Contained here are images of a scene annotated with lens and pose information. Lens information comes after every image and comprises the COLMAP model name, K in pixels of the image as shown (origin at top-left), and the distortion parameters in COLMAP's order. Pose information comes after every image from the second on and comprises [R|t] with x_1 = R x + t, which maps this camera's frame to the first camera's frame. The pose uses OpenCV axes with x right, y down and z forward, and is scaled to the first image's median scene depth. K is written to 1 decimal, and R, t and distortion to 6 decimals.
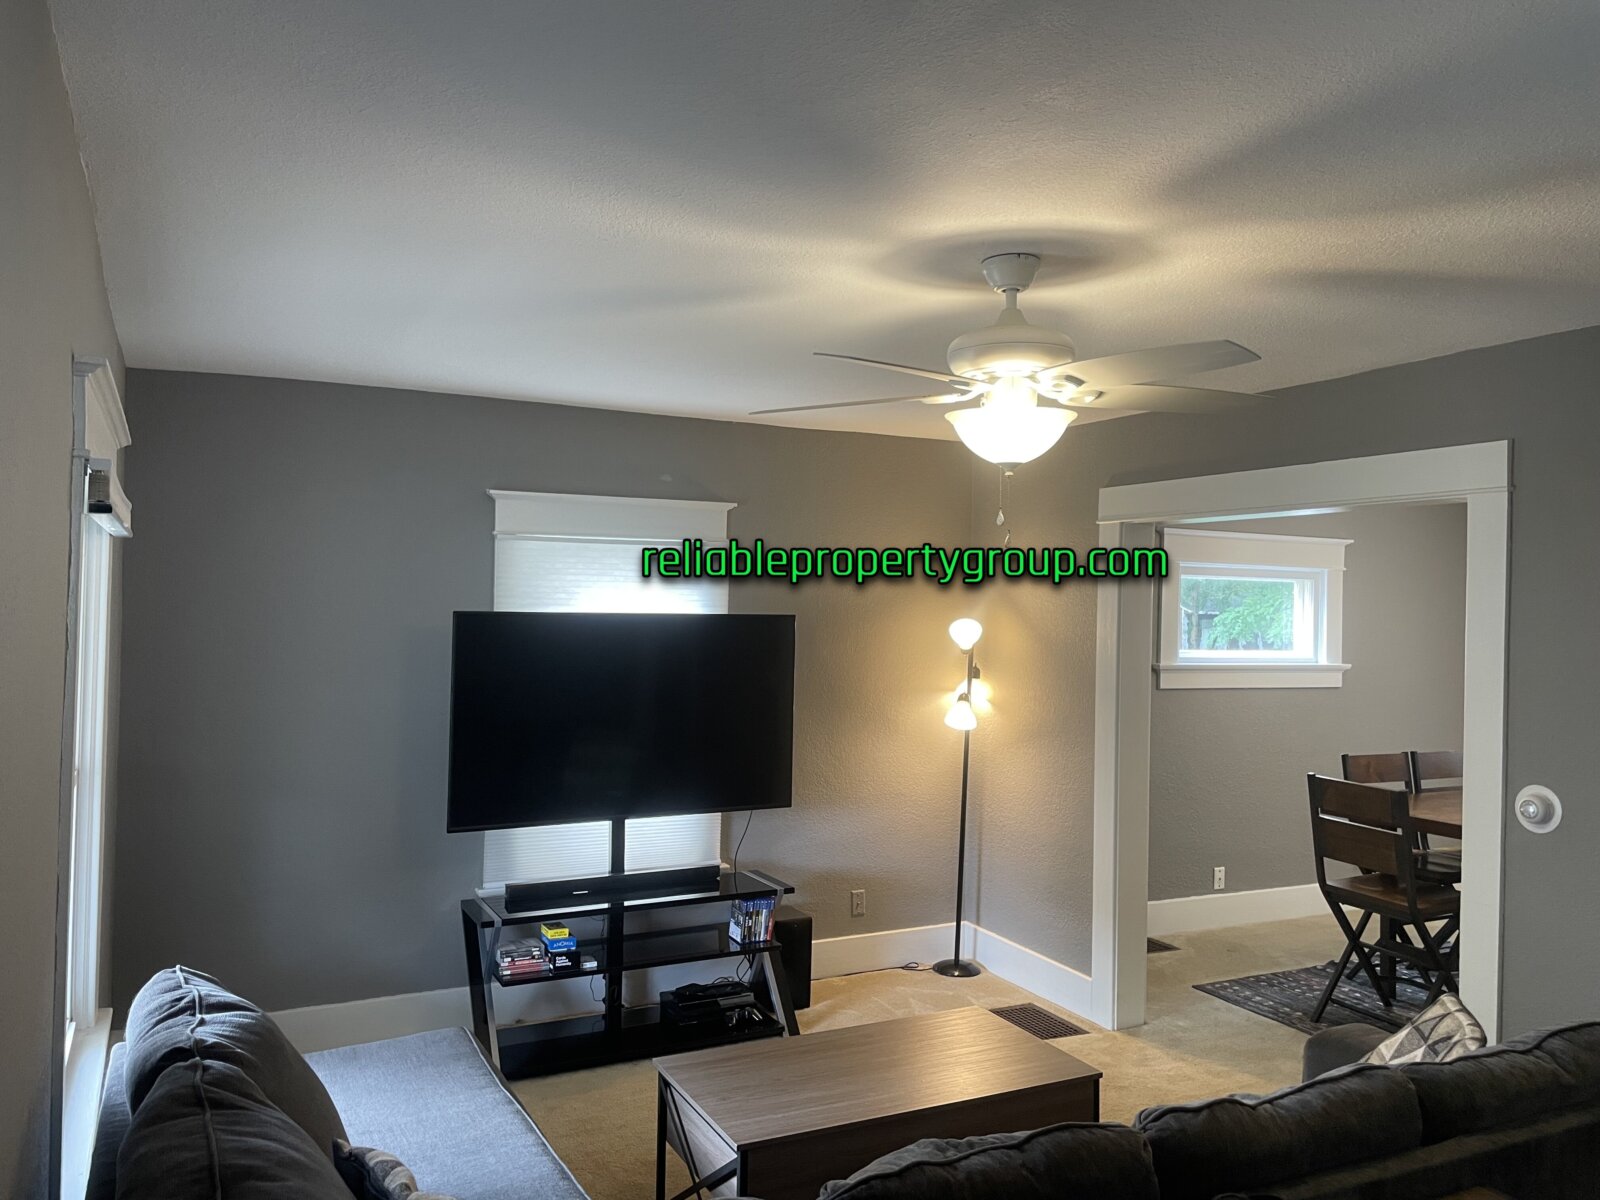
lens RADIAL K [[1207.1, 0, 808.2], [0, 1207.1, 584.7], [0, 0, 1]] dist [0.035501, -0.005015]
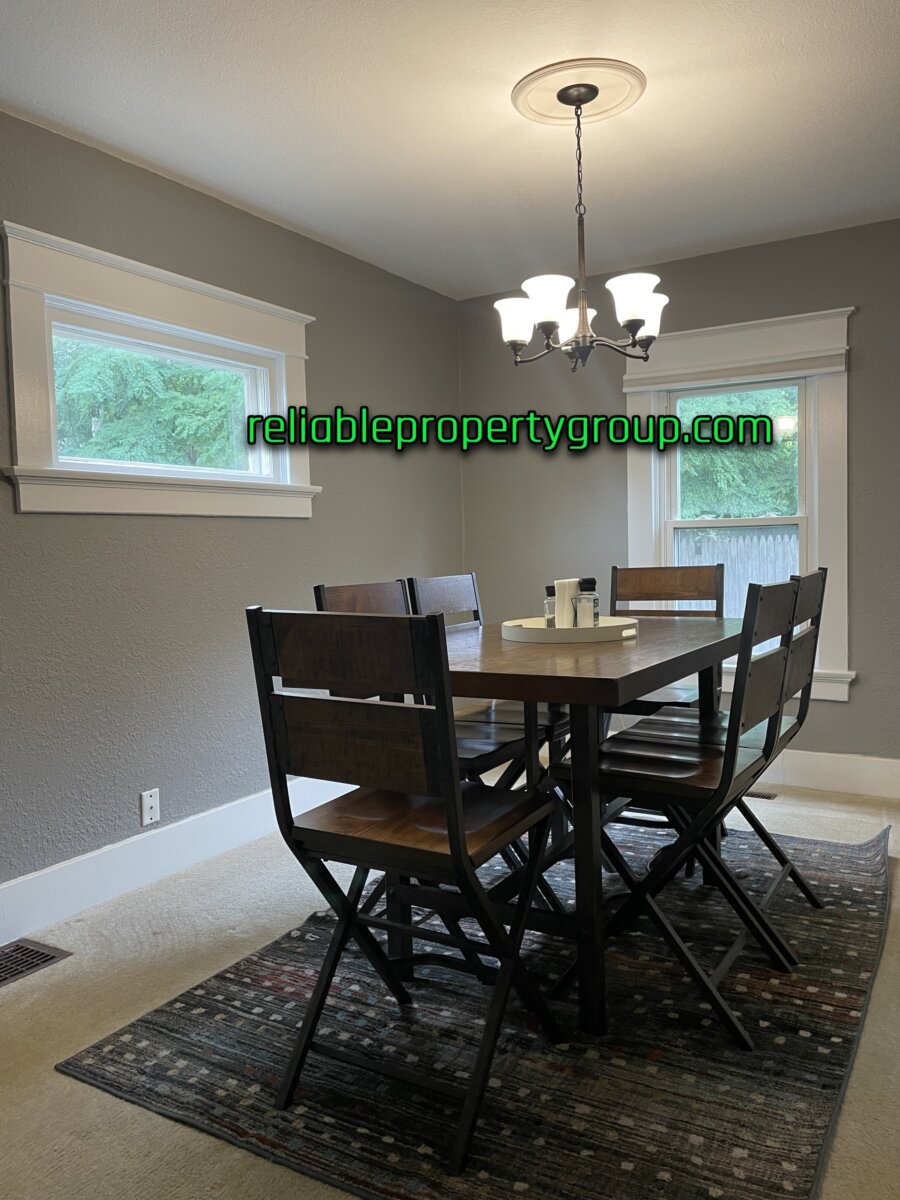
lens RADIAL K [[905.3, 0, 454.6], [0, 905.3, 597.4], [0, 0, 1]] dist [0.035501, -0.005015]
pose [[0.844011, -0.076683, 0.530815, 0.270215], [0.040351, 0.996000, 0.079727, 0.117621], [-0.534805, -0.045871, 0.843729, 0.608138]]
